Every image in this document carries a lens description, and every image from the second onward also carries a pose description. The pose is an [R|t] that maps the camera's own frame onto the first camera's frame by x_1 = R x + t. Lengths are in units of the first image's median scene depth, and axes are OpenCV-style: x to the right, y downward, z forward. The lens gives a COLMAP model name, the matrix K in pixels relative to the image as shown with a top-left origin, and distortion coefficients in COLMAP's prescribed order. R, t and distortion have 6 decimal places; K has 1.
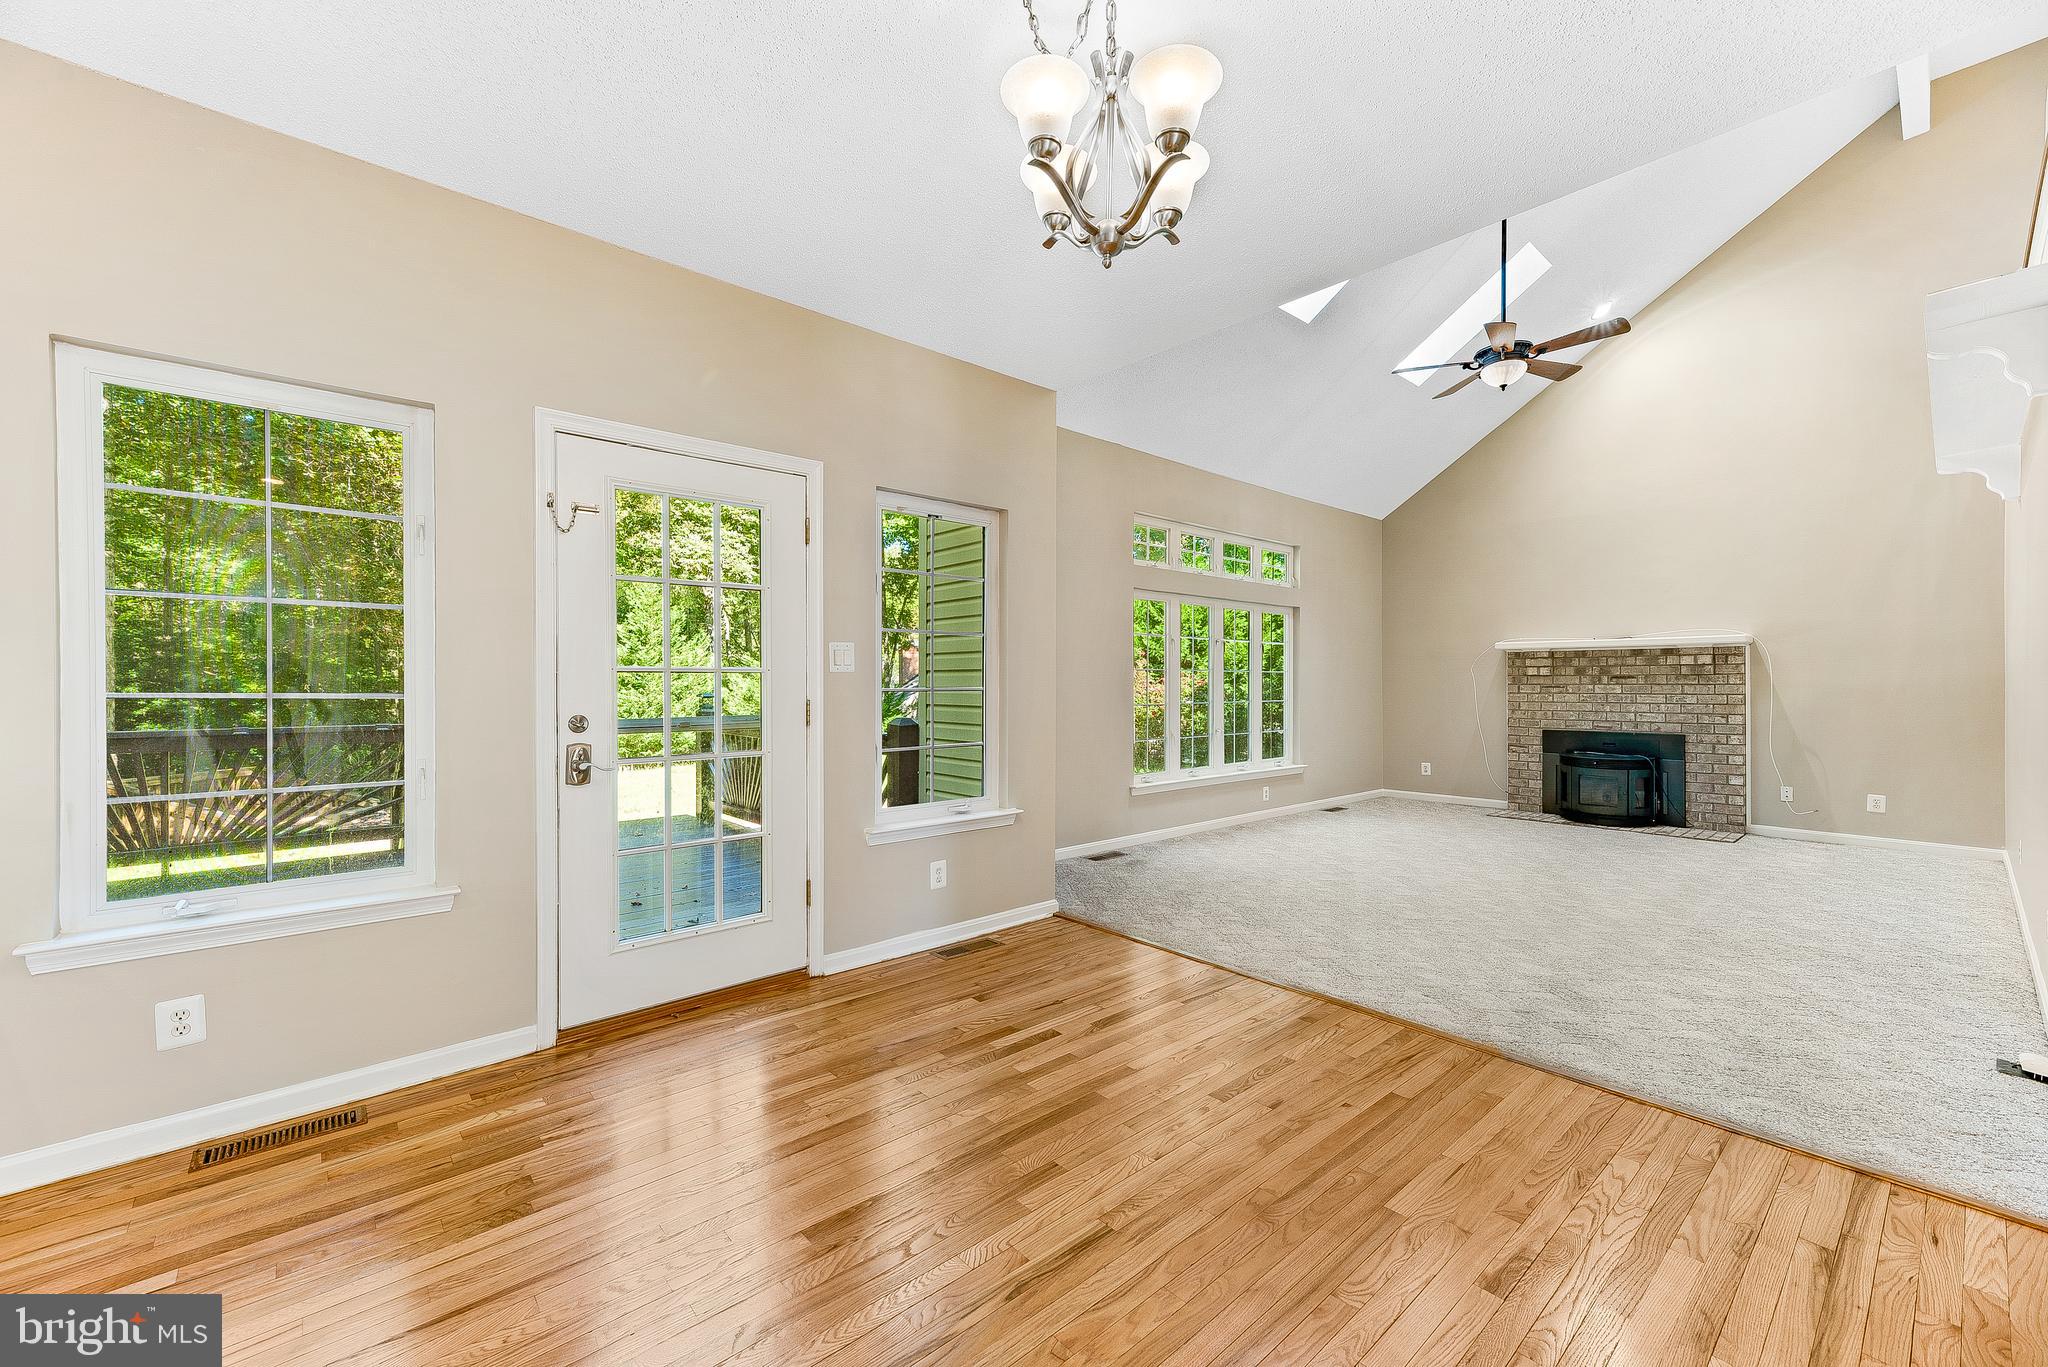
lens RADIAL K [[813.4, 0, 1016.5], [0, 813.4, 687.3], [0, 0, 1]] dist [0.013399, 0.000286]
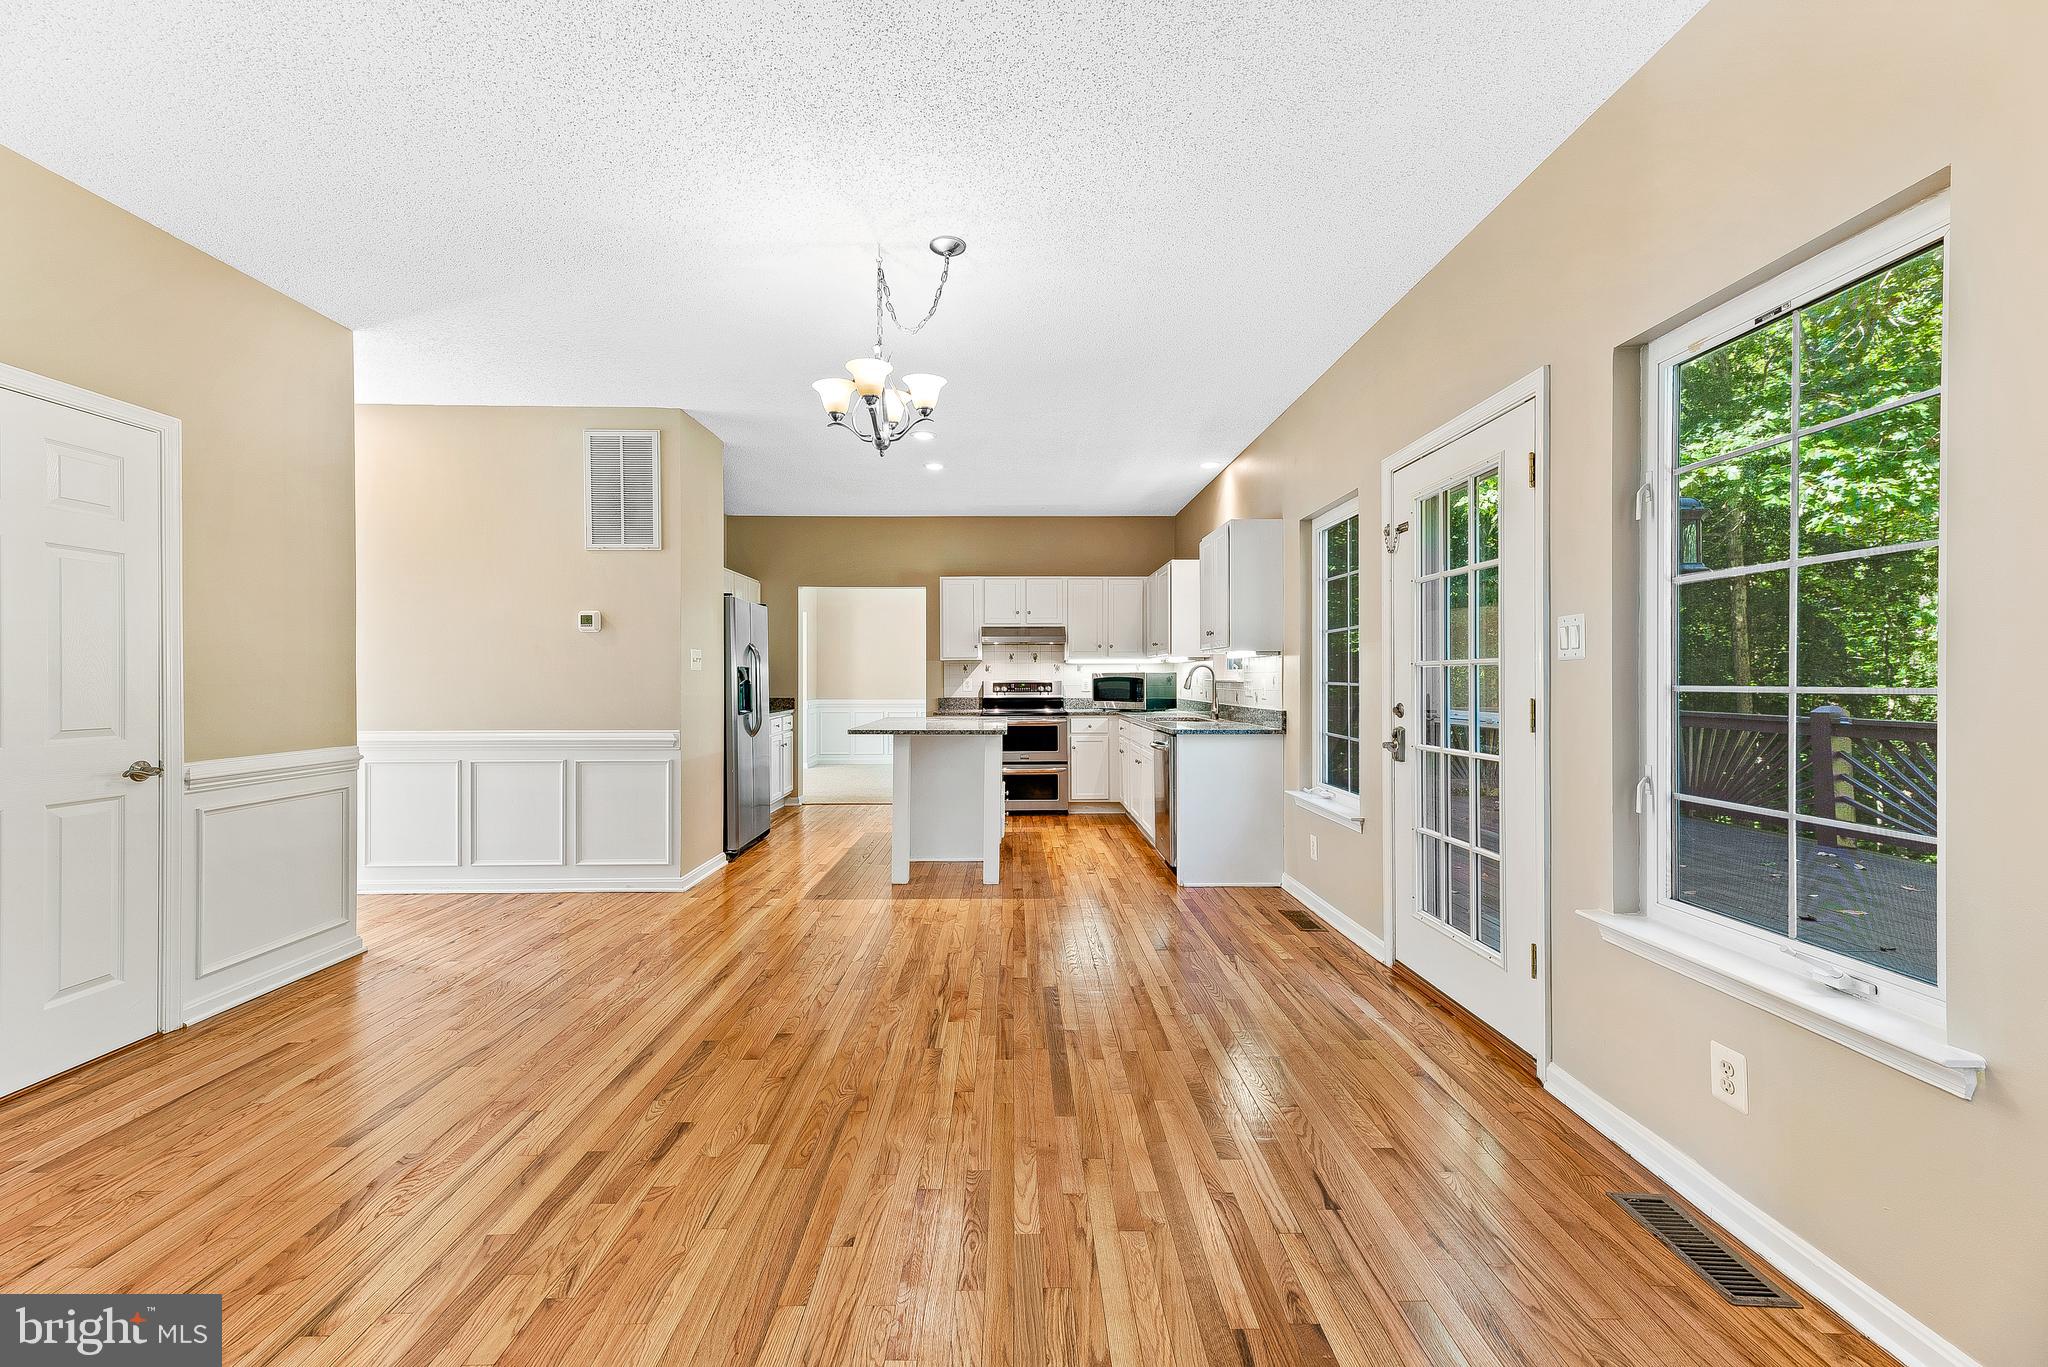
lens RADIAL K [[826.4, 0, 1019.6], [0, 826.4, 687.0], [0, 0, 1]] dist [0.011613, -0.000029]
pose [[-0.650865, 0.009313, -0.759137, 0.306812], [-0.002783, 0.999889, 0.014653, -0.002191], [0.759189, 0.011649, -0.650766, 0.564280]]
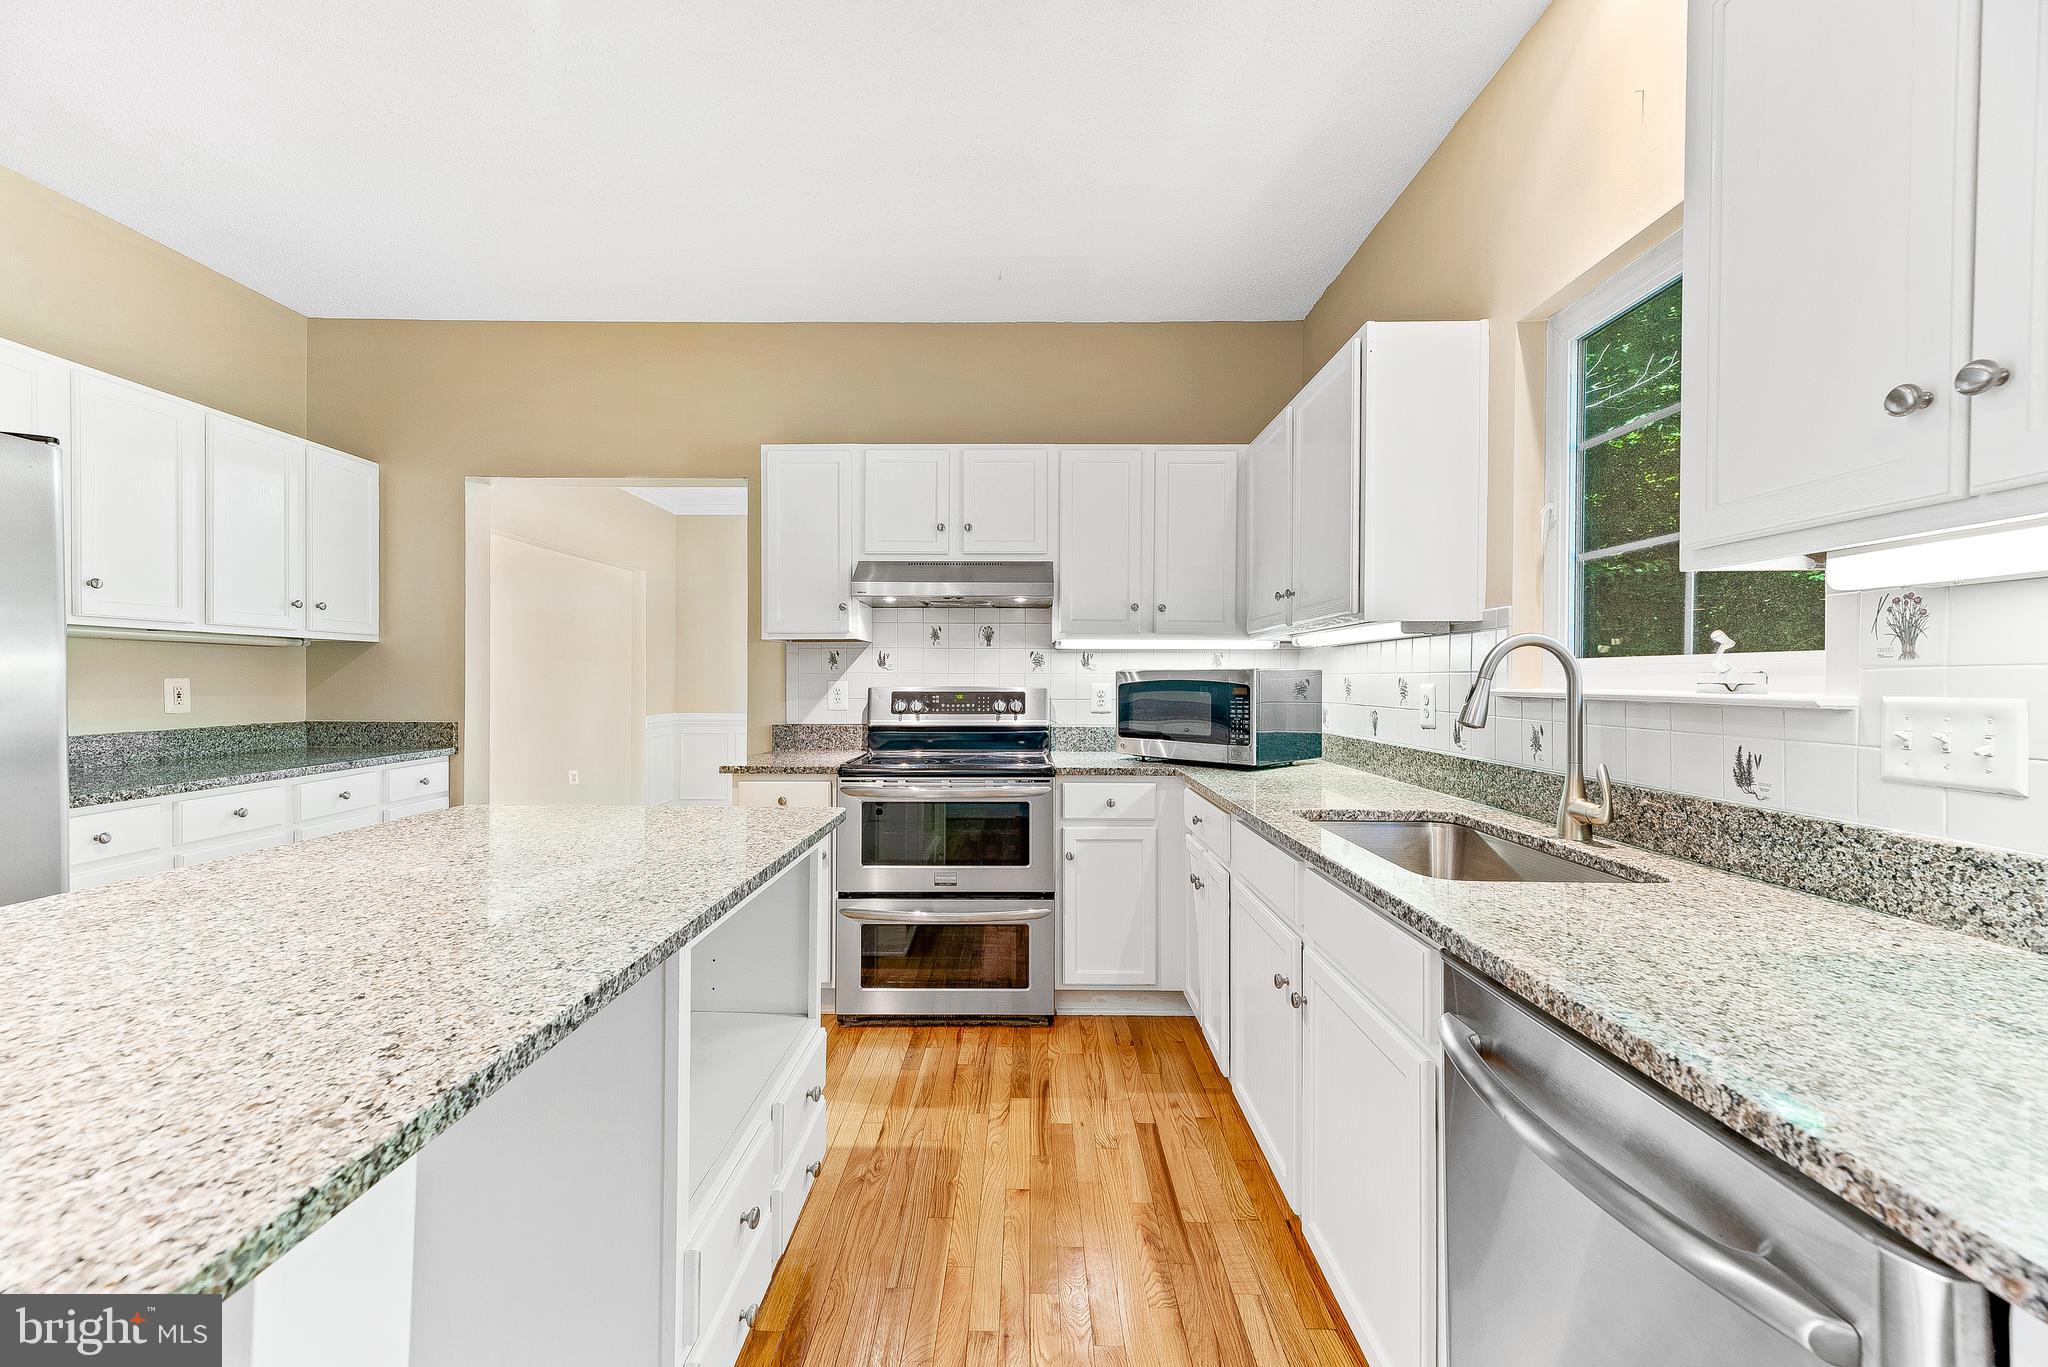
lens RADIAL K [[821.5, 0, 1017.8], [0, 821.5, 677.3], [0, 0, 1]] dist [0.013015, 0.000428]
pose [[-0.668703, -0.006130, -0.743504, -0.217182], [-0.009223, 0.999957, 0.000051, -0.000789], [0.743472, 0.006891, -0.668731, 0.184403]]
